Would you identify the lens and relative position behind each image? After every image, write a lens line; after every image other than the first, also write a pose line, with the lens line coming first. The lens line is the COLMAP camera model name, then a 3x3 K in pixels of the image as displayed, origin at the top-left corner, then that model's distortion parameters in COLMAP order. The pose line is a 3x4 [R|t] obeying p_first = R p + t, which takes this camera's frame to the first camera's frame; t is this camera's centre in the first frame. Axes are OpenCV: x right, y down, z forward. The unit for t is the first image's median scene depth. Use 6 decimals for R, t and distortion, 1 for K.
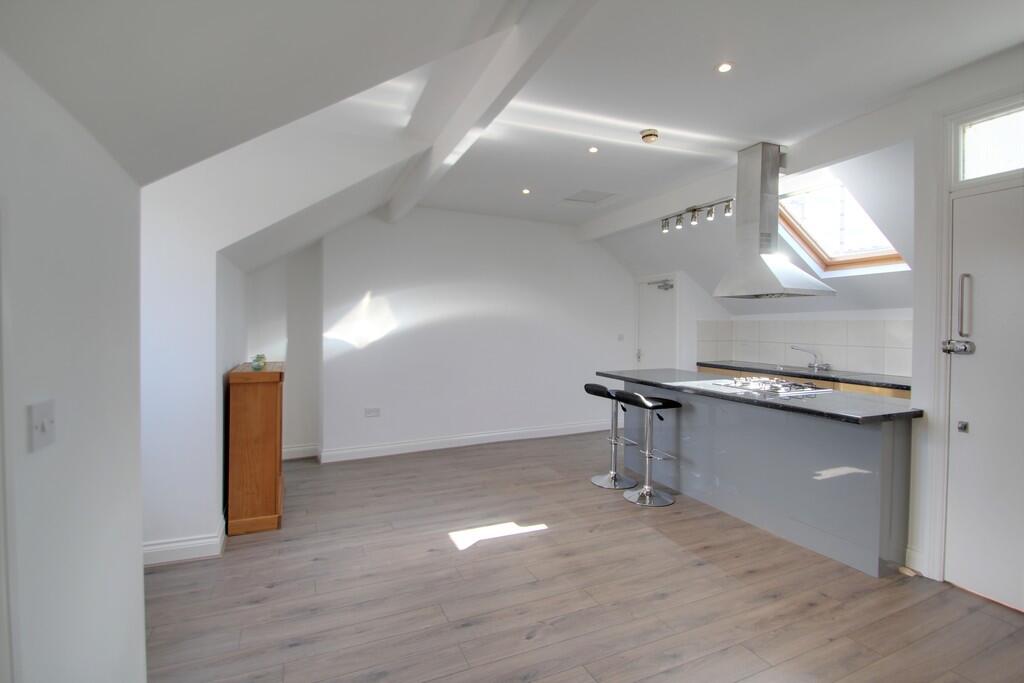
lens RADIAL K [[461.9, 0, 511.4], [0, 461.9, 334.8], [0, 0, 1]] dist [0.001276, 0.000047]
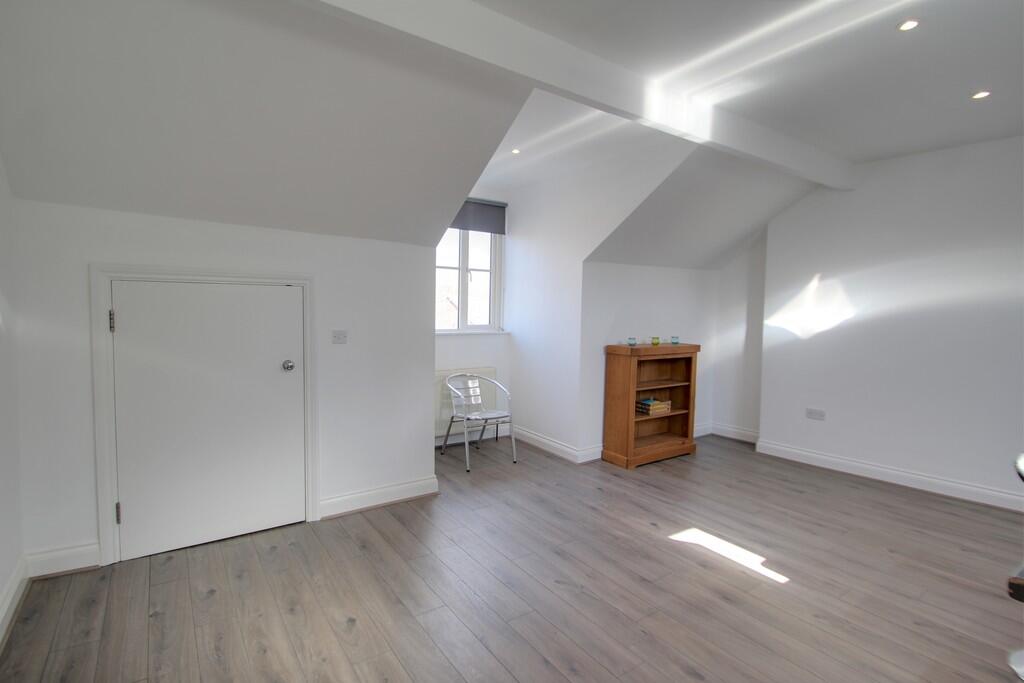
lens RADIAL K [[491.3, 0, 512.1], [0, 491.3, 322.2], [0, 0, 1]] dist [0.001065, -0.012054]
pose [[0.206557, 0.027434, -0.978050, 0.579258], [-0.032378, 0.999251, 0.021191, -0.005233], [0.977899, 0.027291, 0.207291, 0.302079]]
